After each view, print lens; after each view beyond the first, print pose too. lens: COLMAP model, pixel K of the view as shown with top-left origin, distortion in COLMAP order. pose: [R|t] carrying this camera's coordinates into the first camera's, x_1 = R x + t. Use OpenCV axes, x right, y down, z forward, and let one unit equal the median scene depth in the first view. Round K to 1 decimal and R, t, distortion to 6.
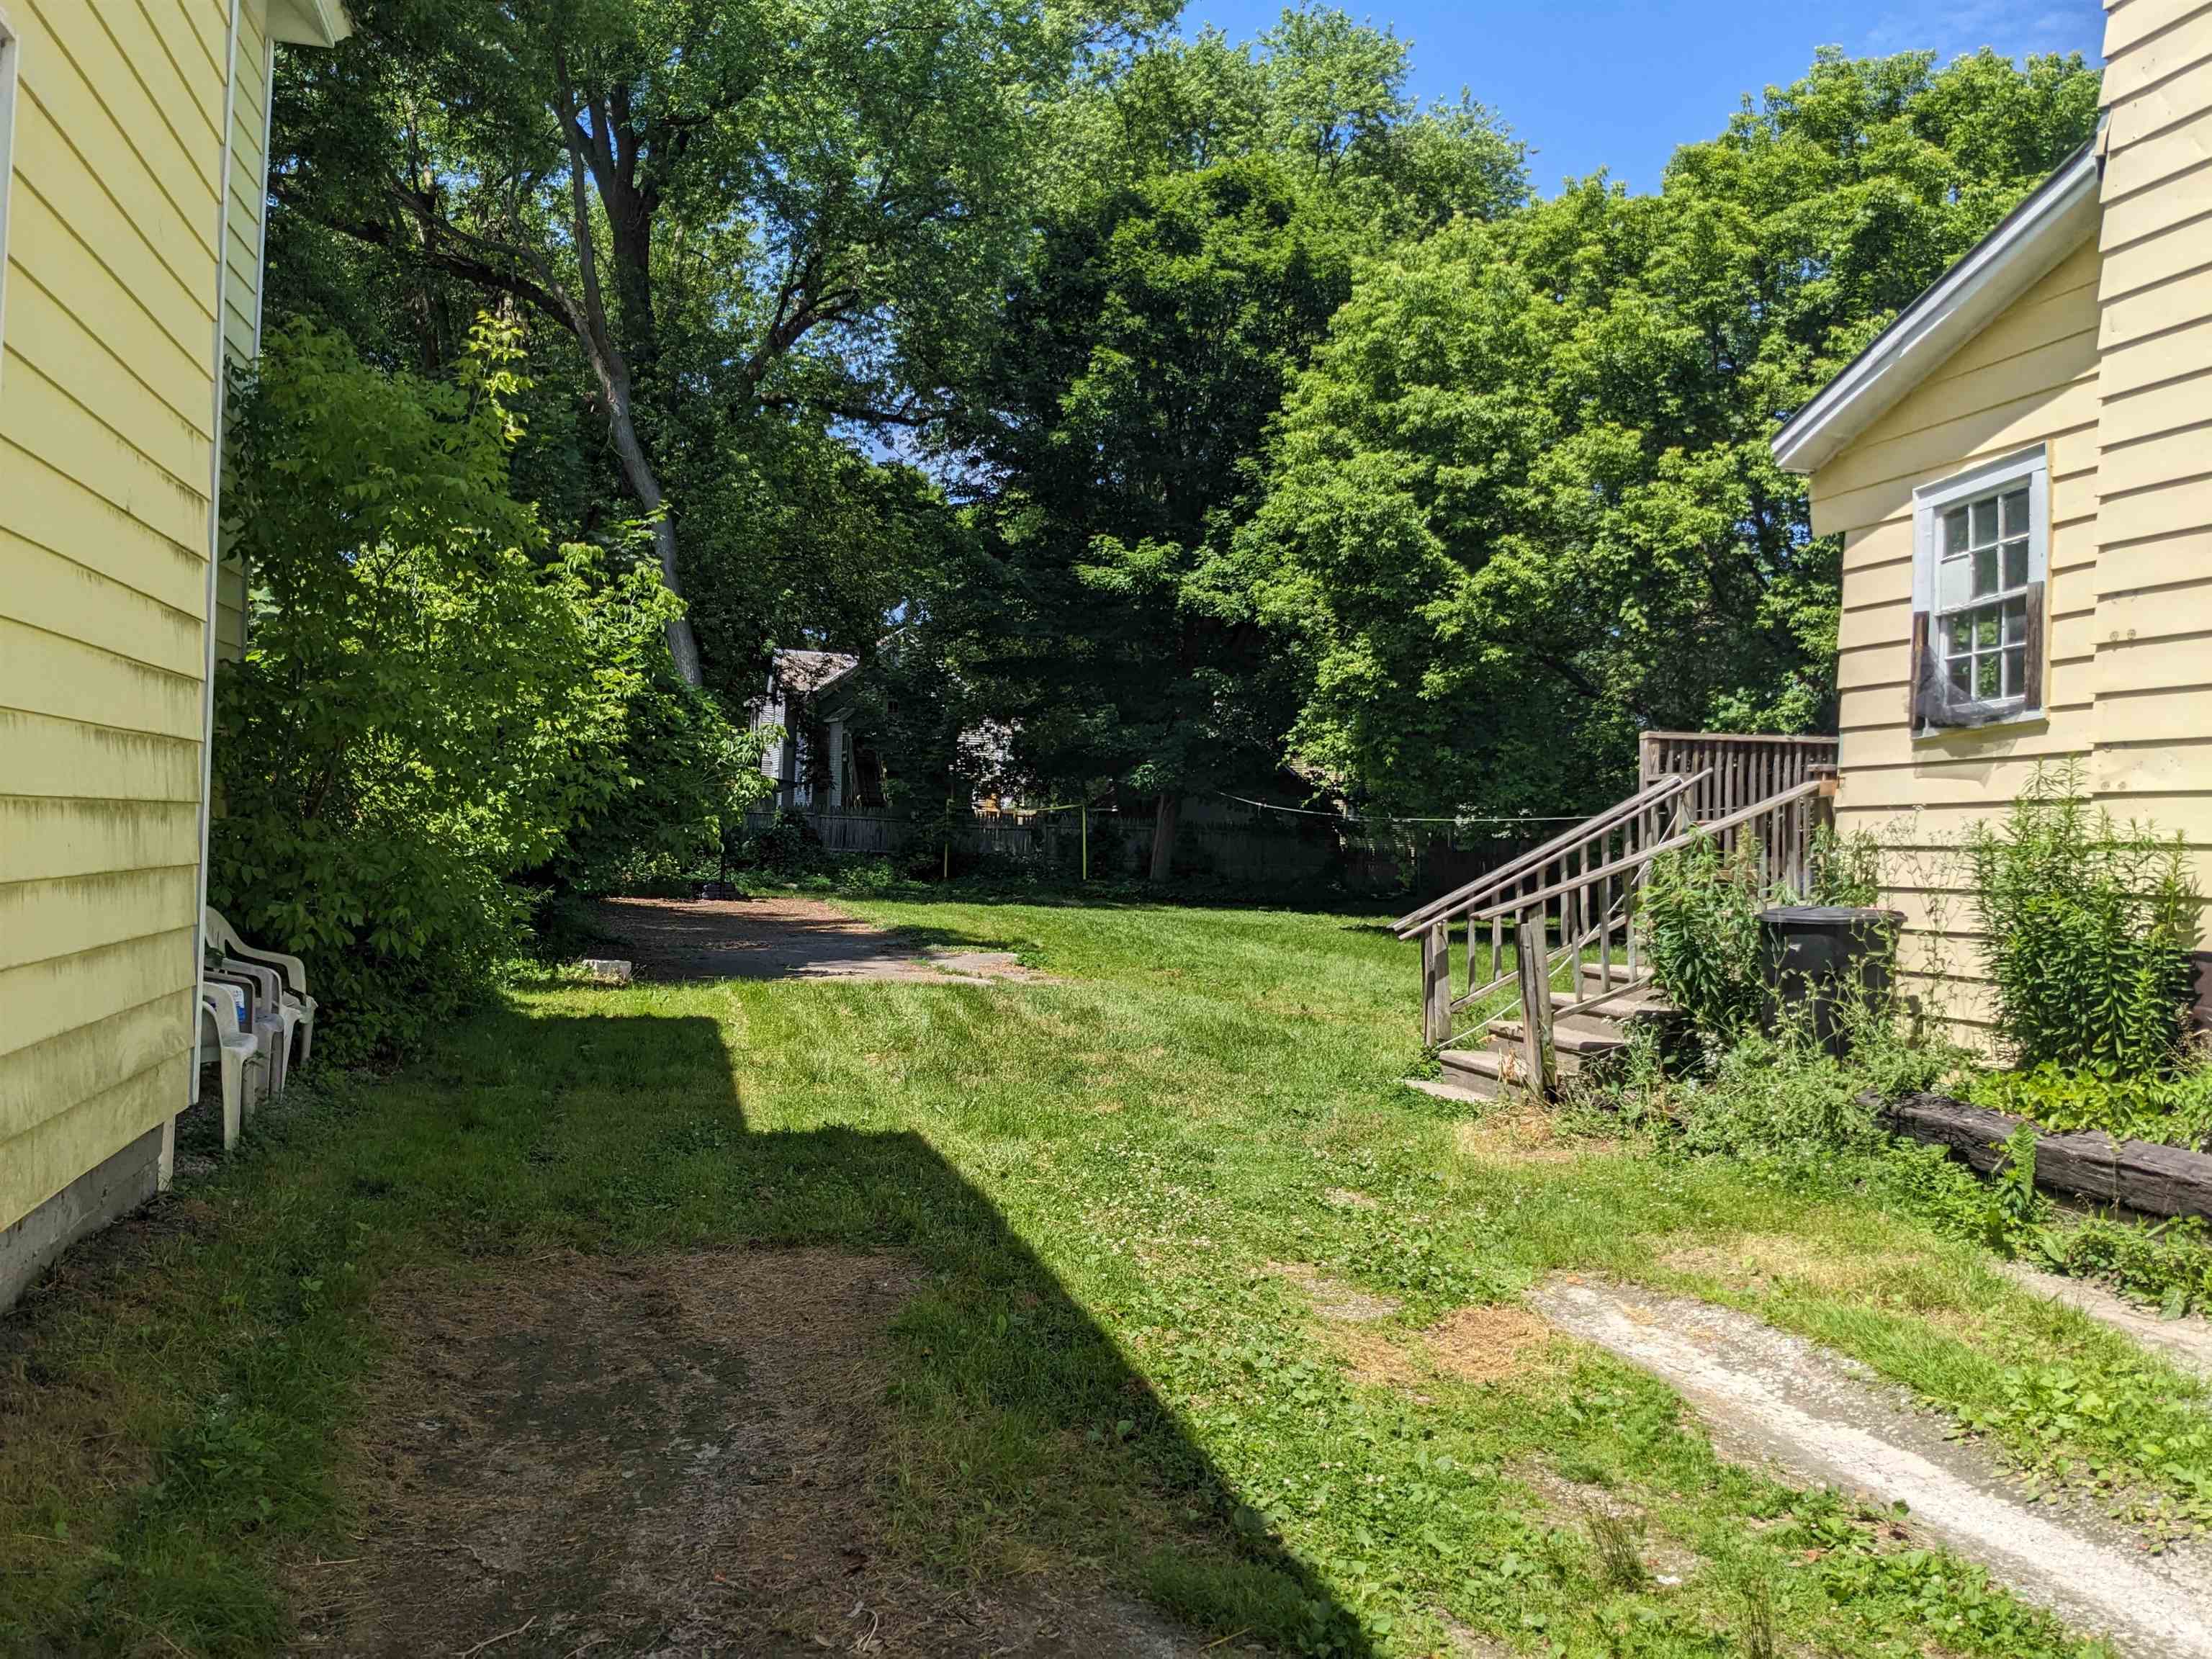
lens RADIAL K [[1749.7, 0, 1082.9], [0, 1749.7, 812.6], [0, 0, 1]] dist [0.356831, -0.000685]
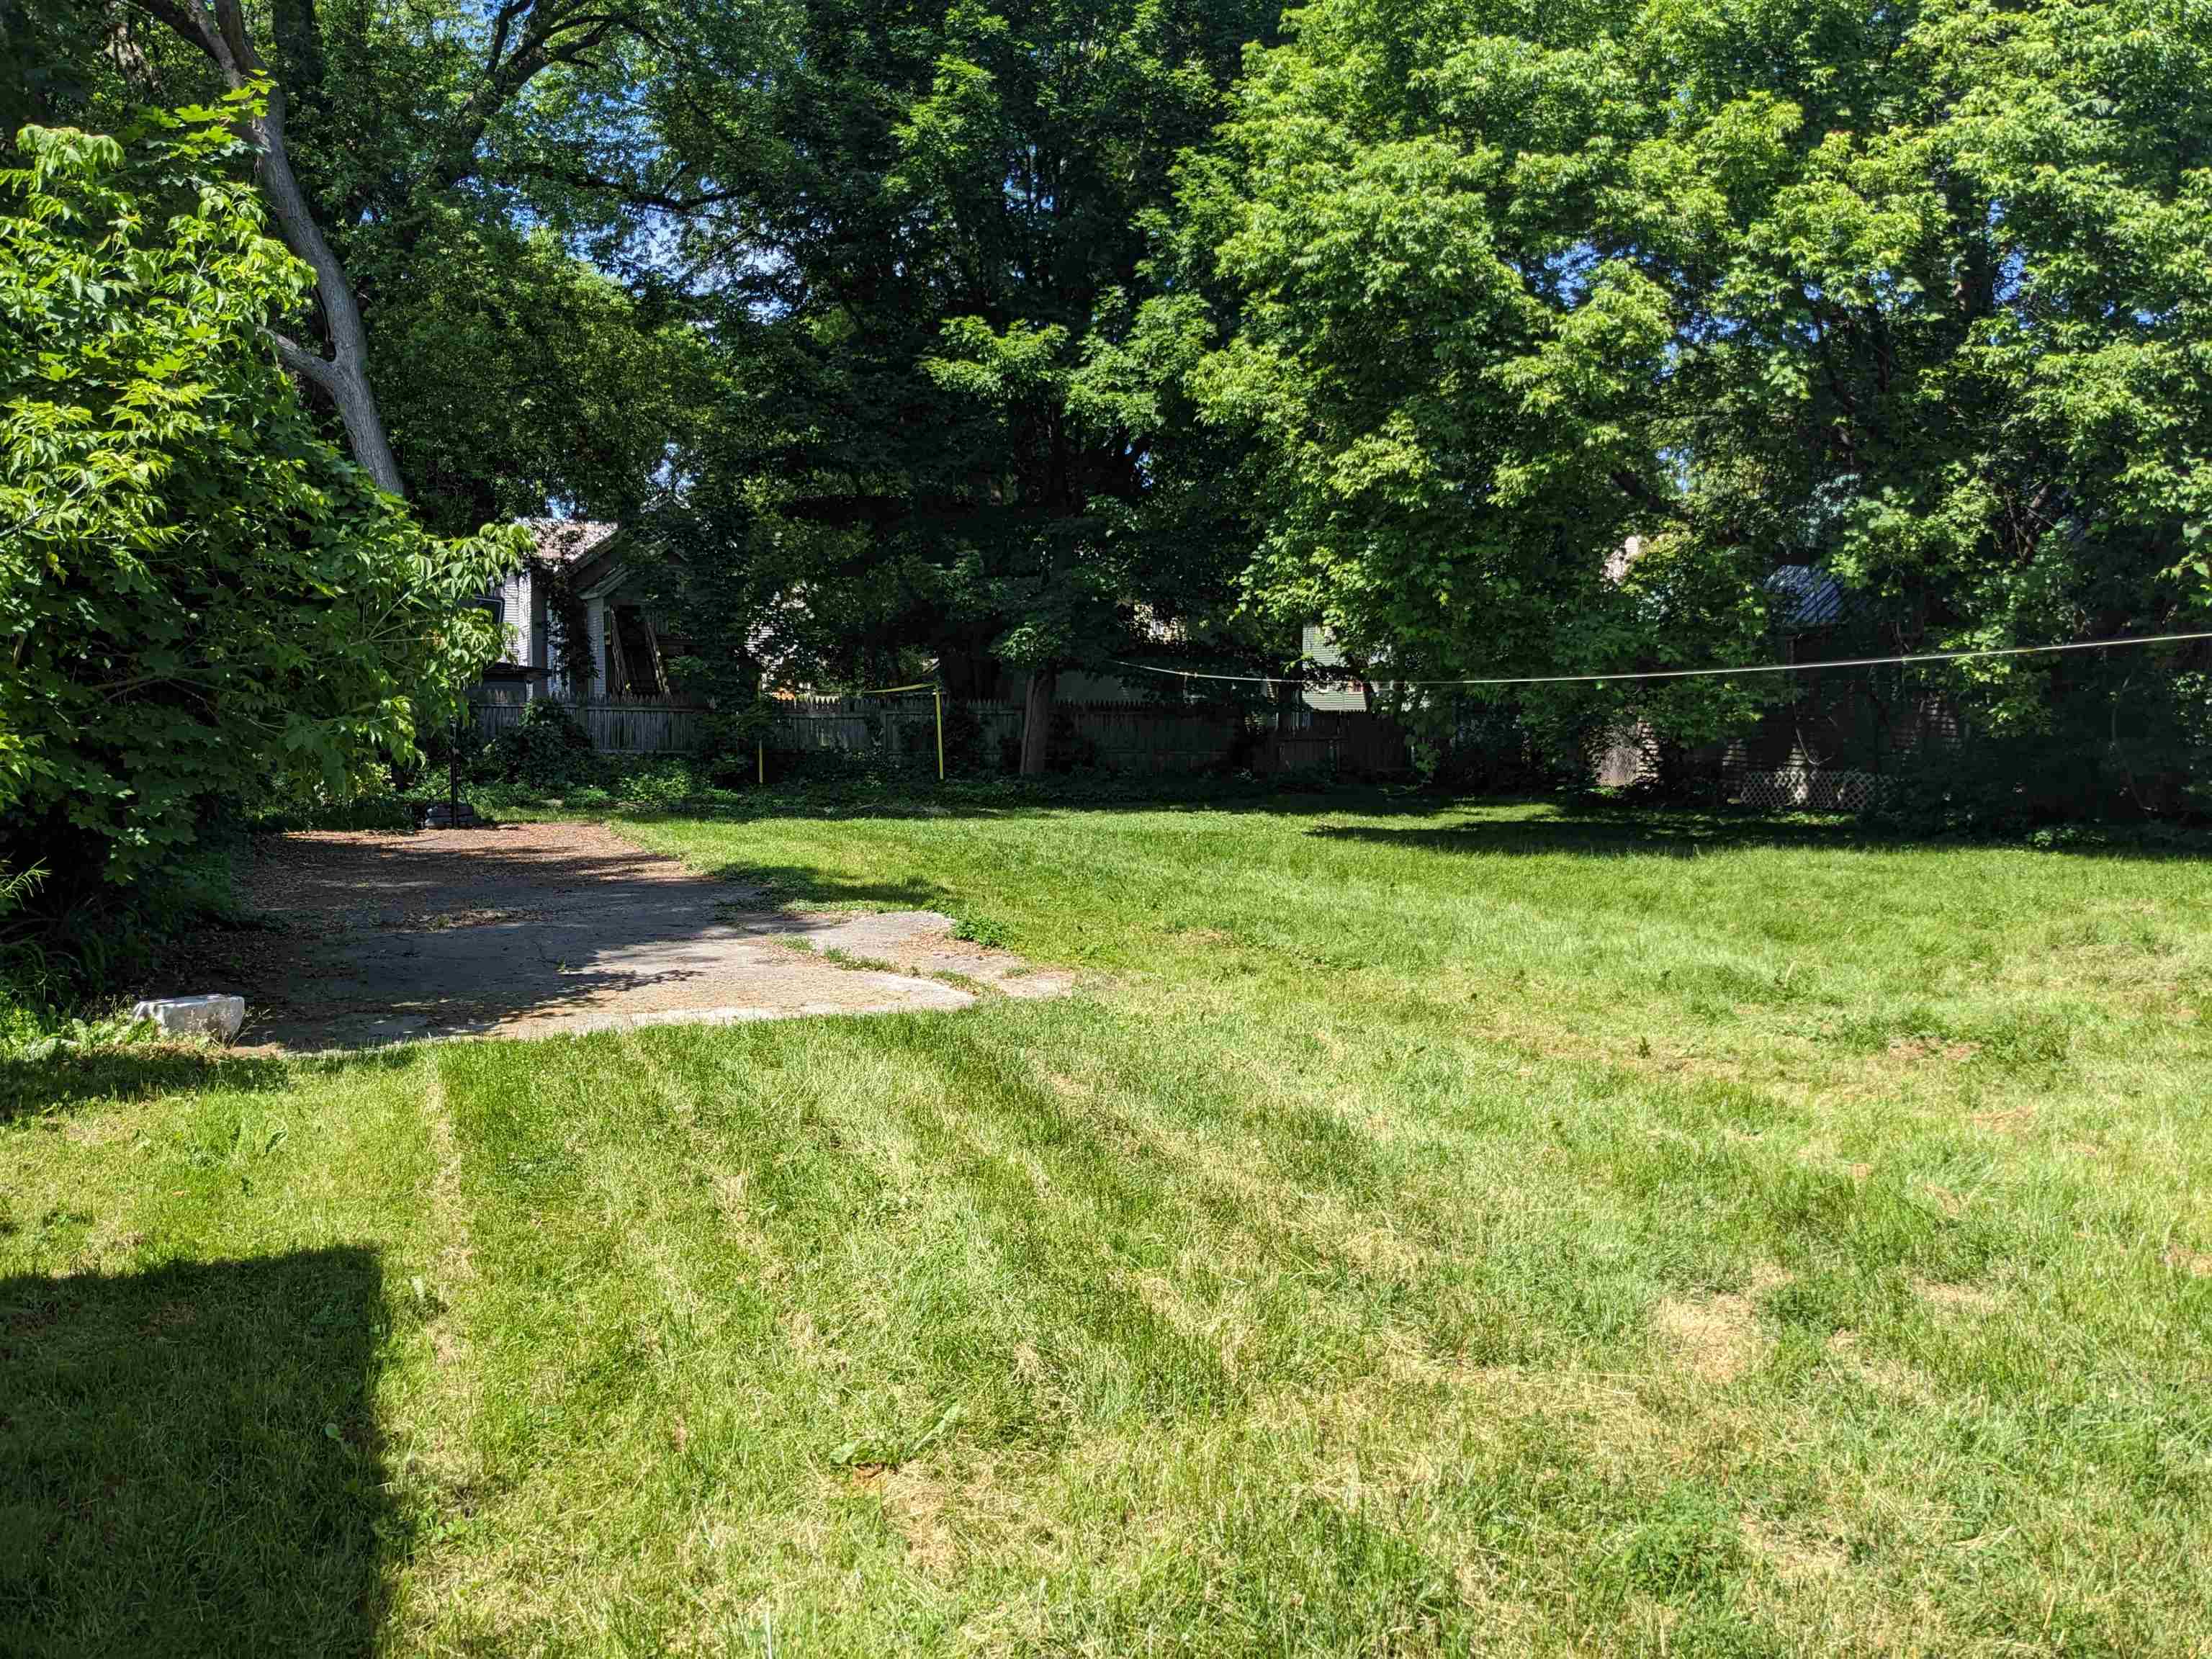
lens RADIAL K [[1790.0, 0, 1106.0], [0, 1790.0, 829.5], [0, 0, 1]] dist [0.096800, -0.005416]
pose [[0.990116, -0.040302, 0.134338, -0.052933], [0.030334, 0.996689, 0.075438, 0.003538], [-0.136934, -0.070618, 0.988060, 0.305734]]
